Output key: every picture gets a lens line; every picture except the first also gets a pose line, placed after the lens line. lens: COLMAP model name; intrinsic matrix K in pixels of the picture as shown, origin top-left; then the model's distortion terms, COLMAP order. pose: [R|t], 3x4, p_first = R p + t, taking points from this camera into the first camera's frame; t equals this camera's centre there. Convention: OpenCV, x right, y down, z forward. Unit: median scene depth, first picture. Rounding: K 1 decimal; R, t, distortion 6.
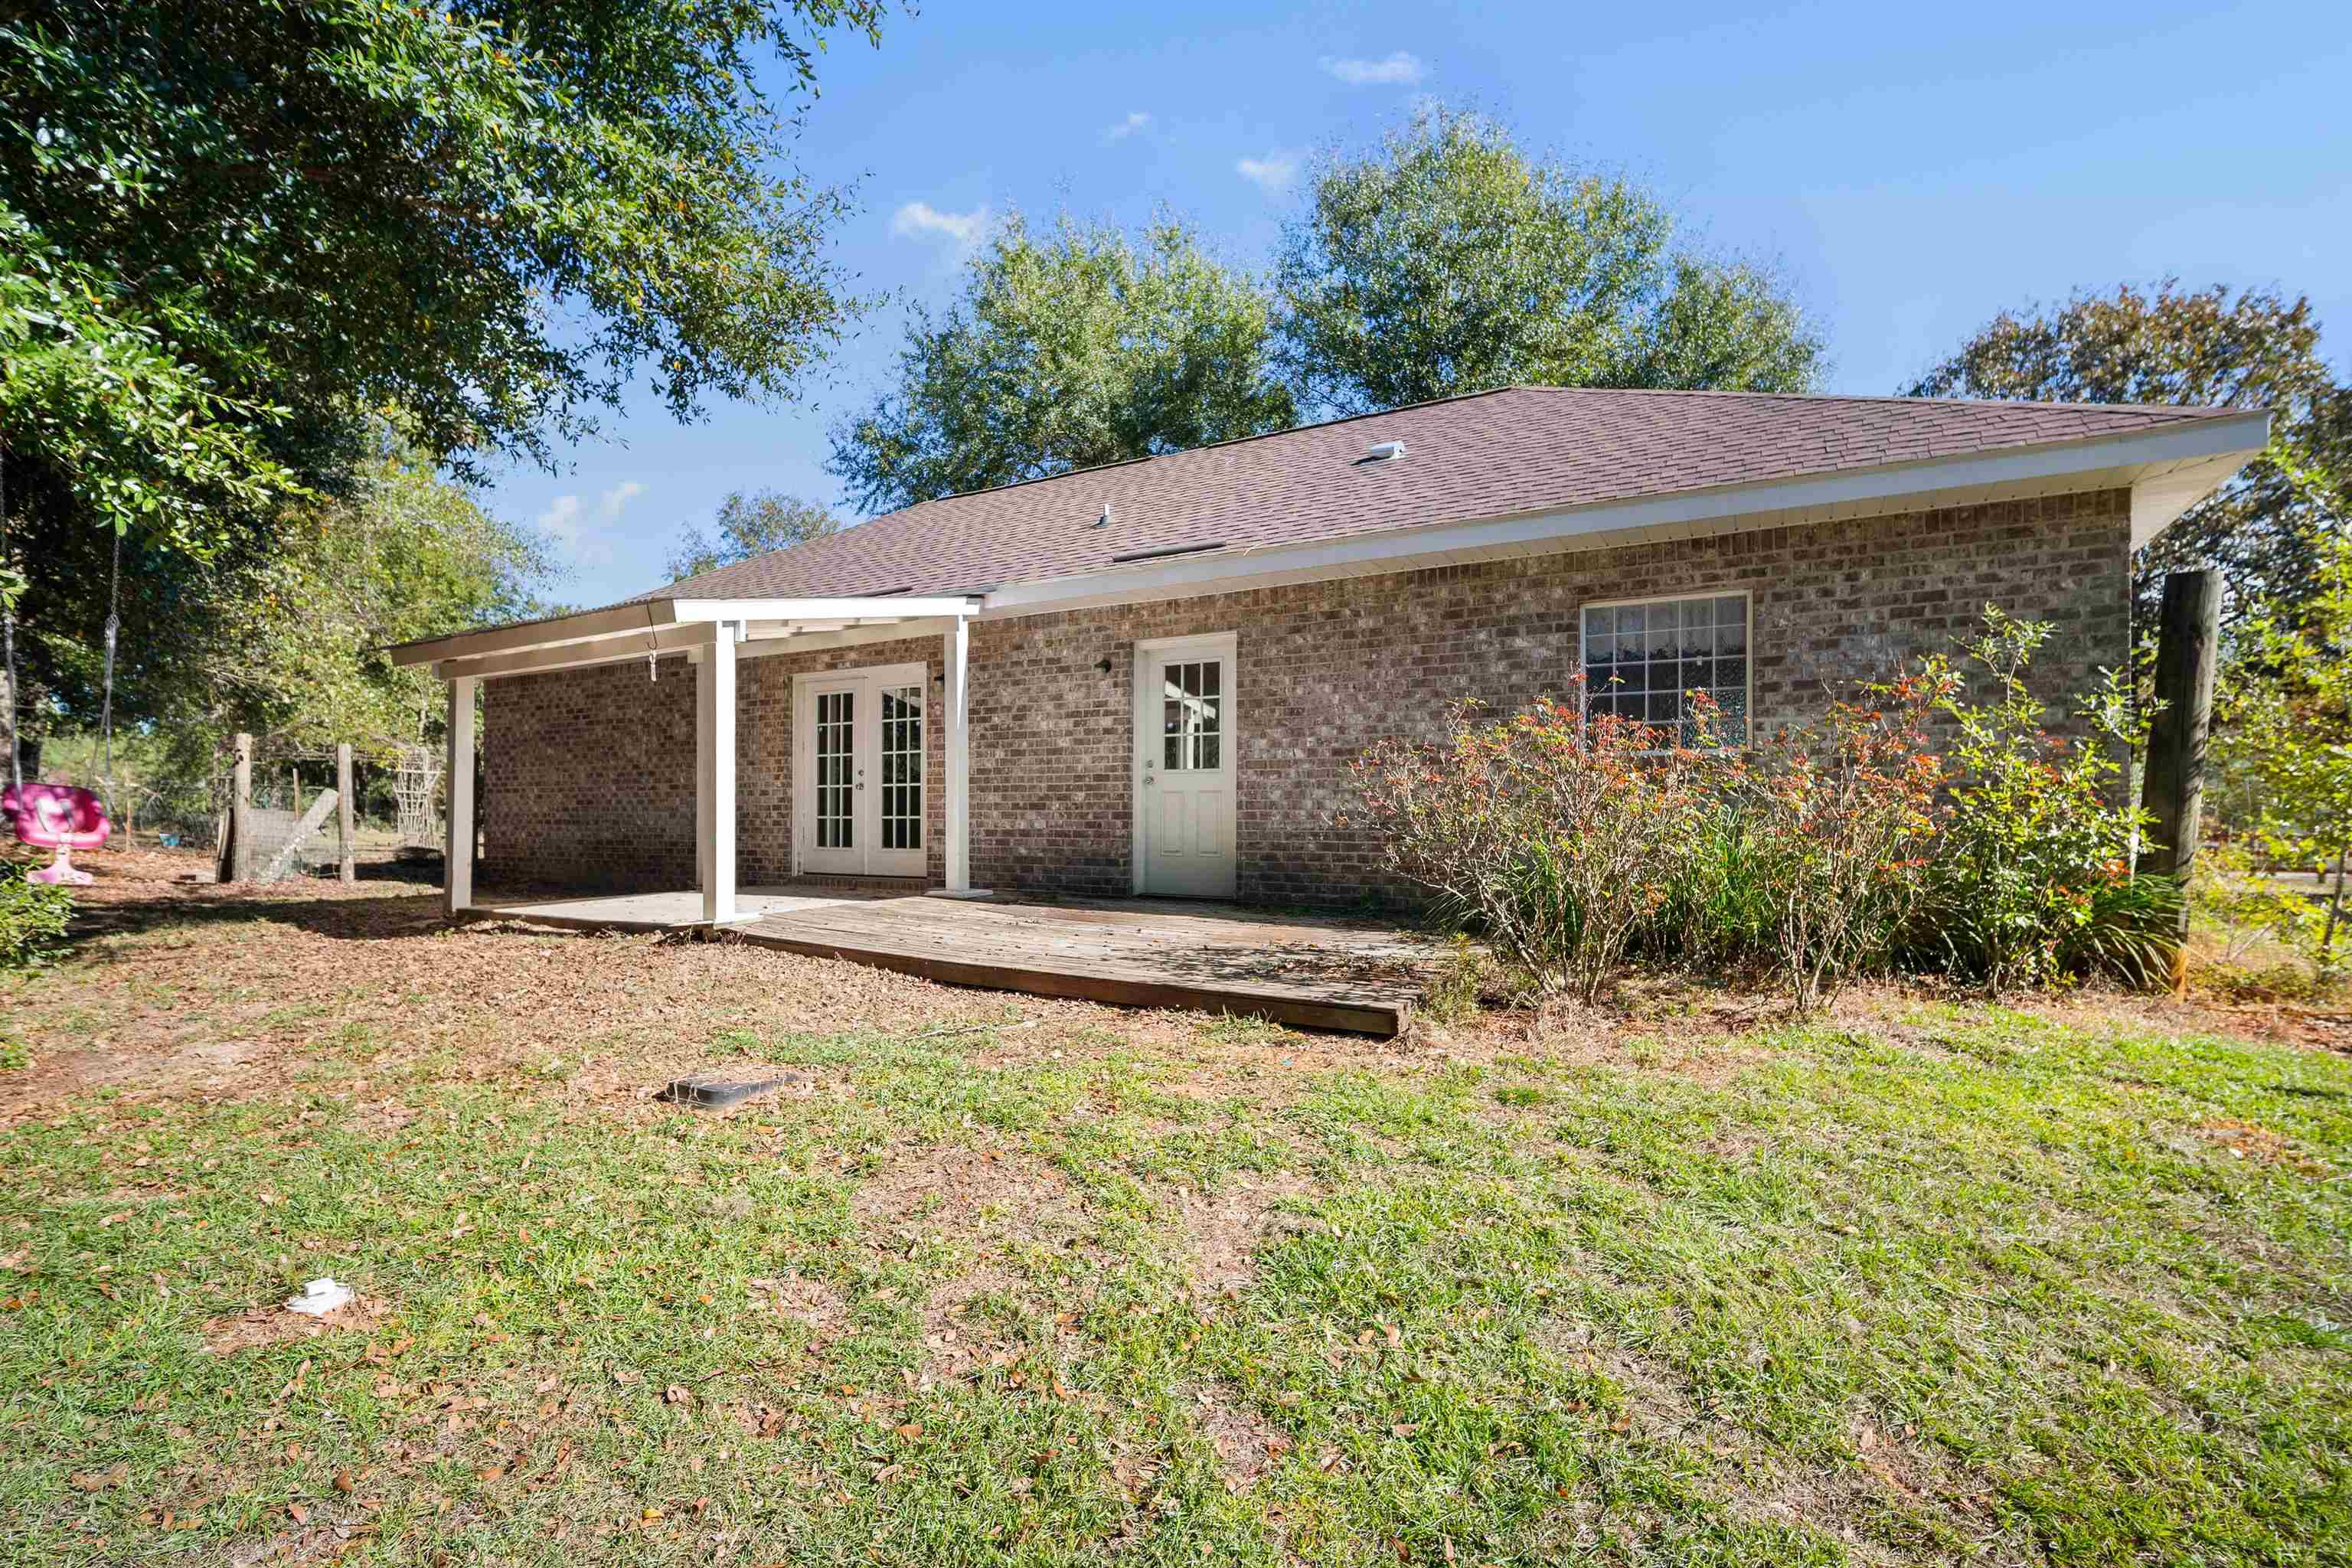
lens RADIAL K [[1064.1, 0, 1184.8], [0, 1064.1, 768.9], [0, 0, 1]] dist [-0.001607, 0.000871]
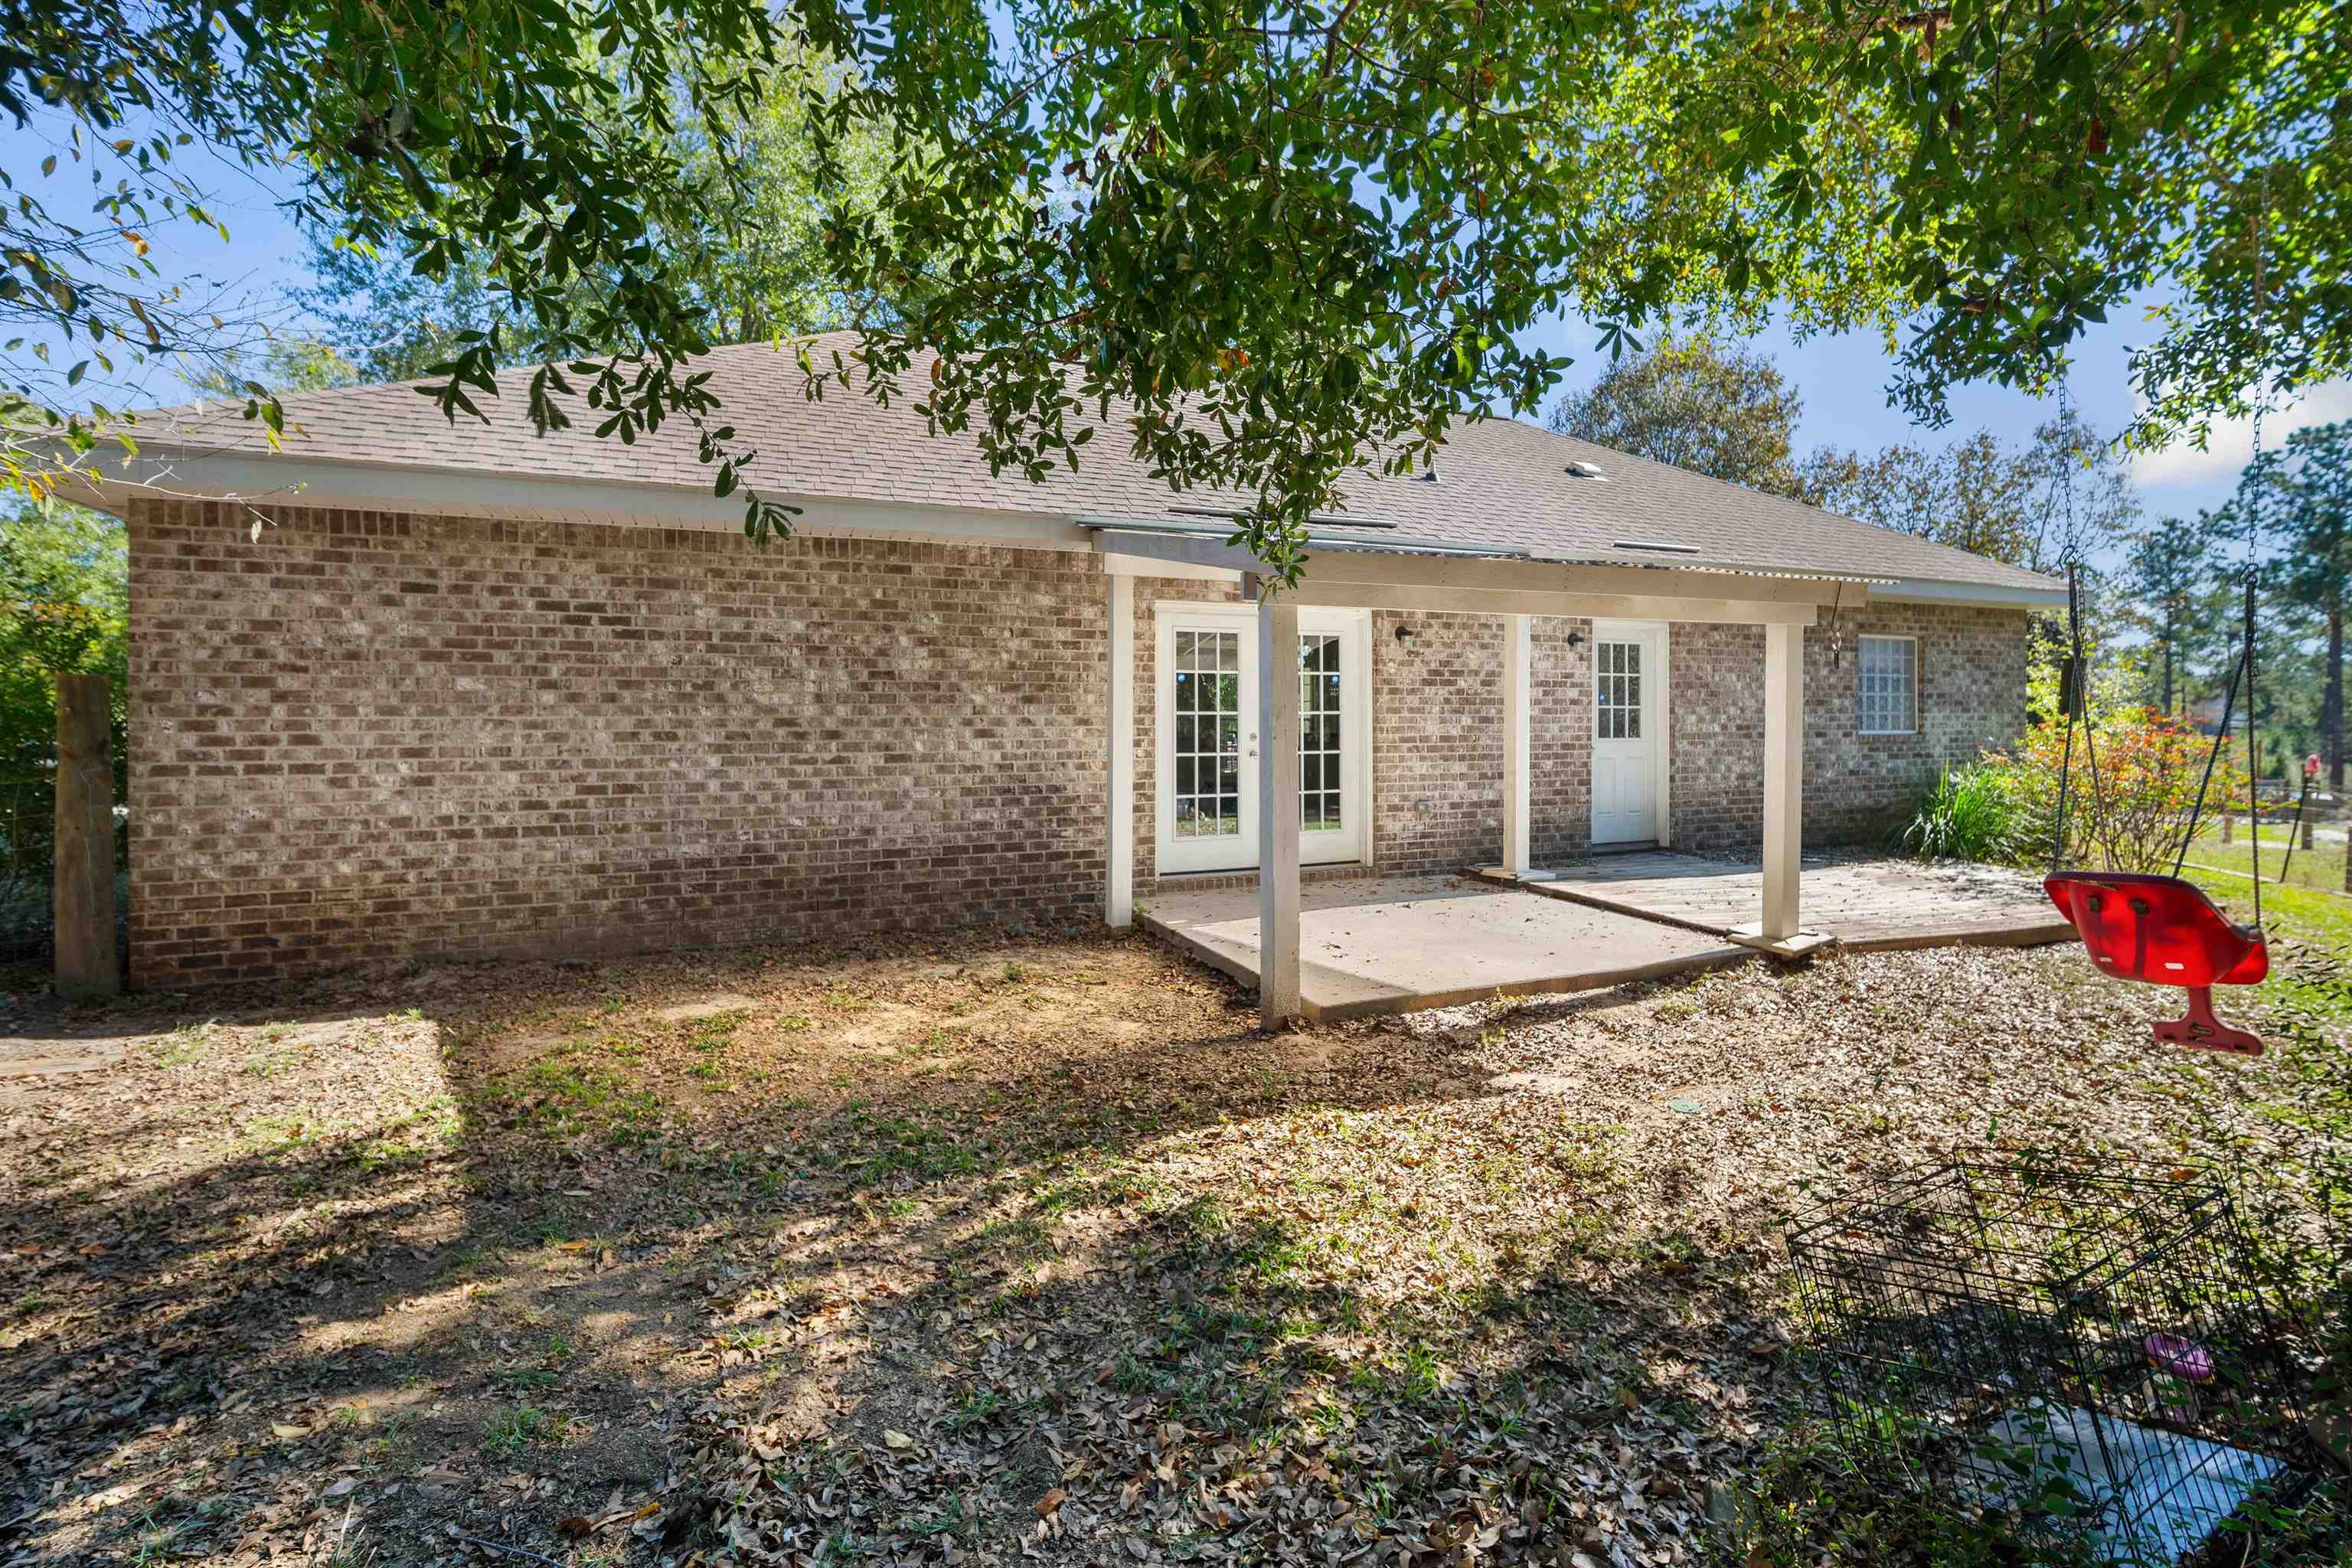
lens RADIAL K [[1064.1, 0, 1184.8], [0, 1064.1, 768.9], [0, 0, 1]] dist [-0.001607, 0.000871]
pose [[0.606002, -0.004315, 0.795451, -1.068415], [-0.003756, 0.999959, 0.008286, 0.021648], [-0.795454, -0.008009, 0.605961, 0.631505]]
